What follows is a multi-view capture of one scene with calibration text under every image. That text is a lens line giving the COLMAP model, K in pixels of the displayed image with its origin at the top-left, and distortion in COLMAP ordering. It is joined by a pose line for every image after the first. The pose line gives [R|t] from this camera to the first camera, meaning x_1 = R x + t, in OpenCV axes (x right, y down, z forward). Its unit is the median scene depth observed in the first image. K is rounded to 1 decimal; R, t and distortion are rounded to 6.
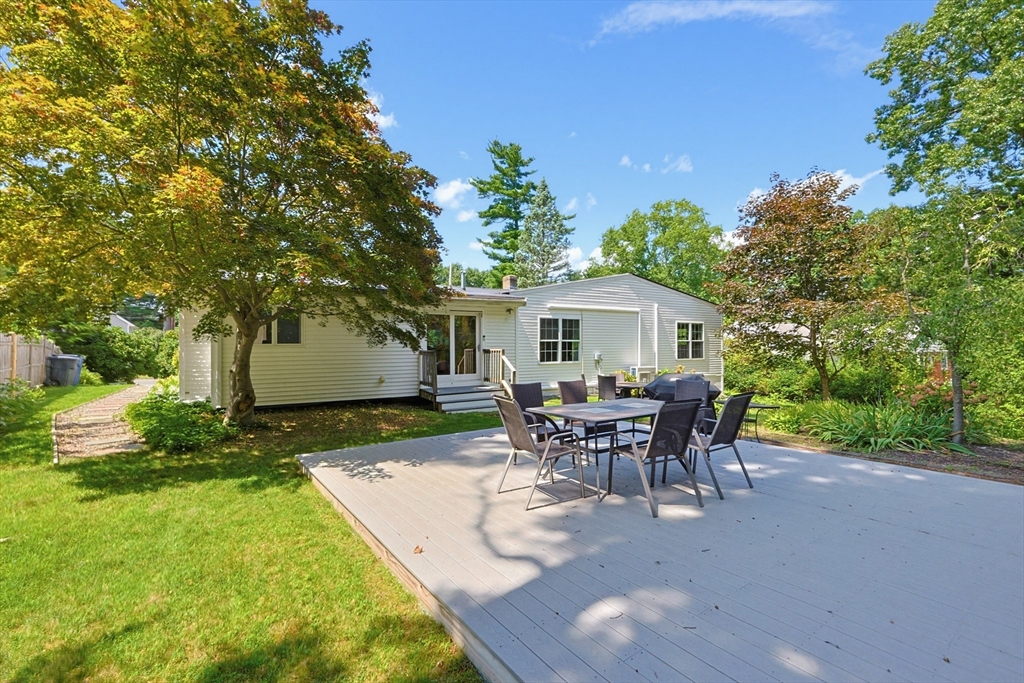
lens RADIAL K [[419.5, 0, 491.4], [0, 419.5, 344.8], [0, 0, 1]] dist [0.000389, -0.000041]
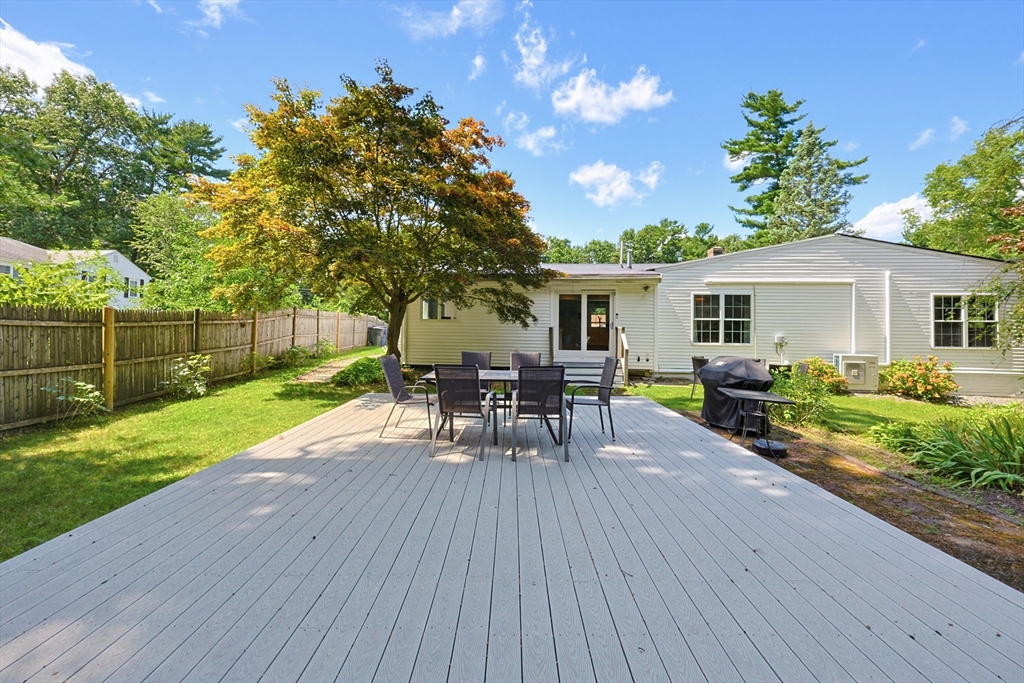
lens RADIAL K [[416.7, 0, 511.1], [0, 416.7, 315.4], [0, 0, 1]] dist [-0.001638, -0.000172]
pose [[0.828274, 0.001873, -0.560320, 0.250037], [-0.013383, 0.999775, -0.016441, 0.001770], [0.560163, 0.021117, 0.828113, 0.019634]]
